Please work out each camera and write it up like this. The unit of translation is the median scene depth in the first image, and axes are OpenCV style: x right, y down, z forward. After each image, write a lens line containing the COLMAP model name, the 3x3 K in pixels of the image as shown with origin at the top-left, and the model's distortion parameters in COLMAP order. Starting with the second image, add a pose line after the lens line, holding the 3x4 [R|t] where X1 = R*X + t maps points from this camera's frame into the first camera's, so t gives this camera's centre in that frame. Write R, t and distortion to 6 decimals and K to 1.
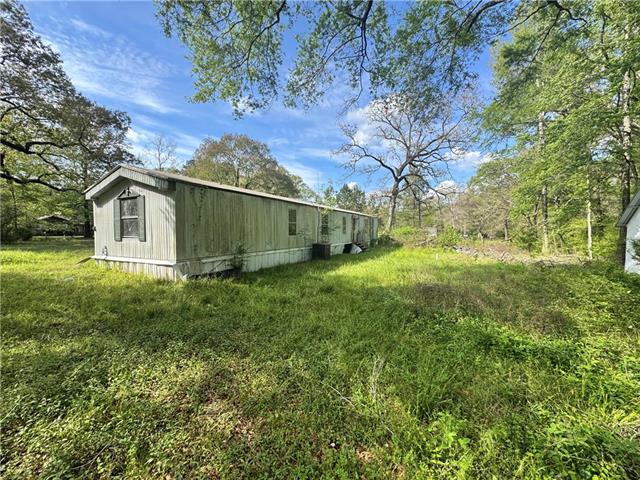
lens RADIAL K [[254.5, 0, 320.2], [0, 254.5, 239.8], [0, 0, 1]] dist [-0.000948, -0.000096]
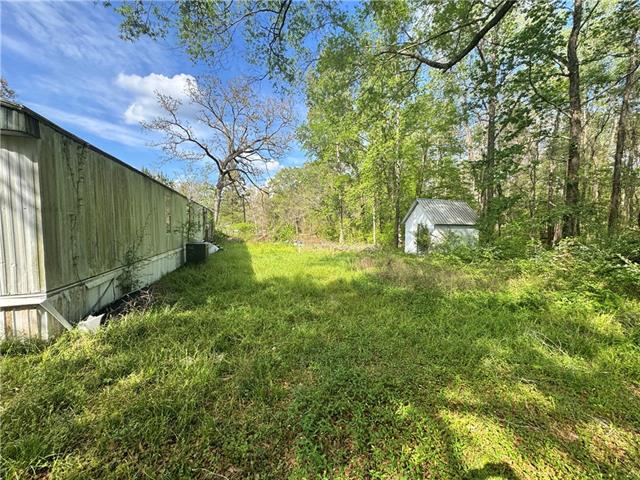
lens RADIAL K [[254.5, 0, 319.9], [0, 254.5, 238.8], [0, 0, 1]] dist [-0.000948, -0.000096]
pose [[0.711938, -0.035018, 0.701369, -0.404848], [0.025954, 0.999386, 0.023551, -0.010443], [-0.701763, 0.001437, 0.712409, 0.243962]]
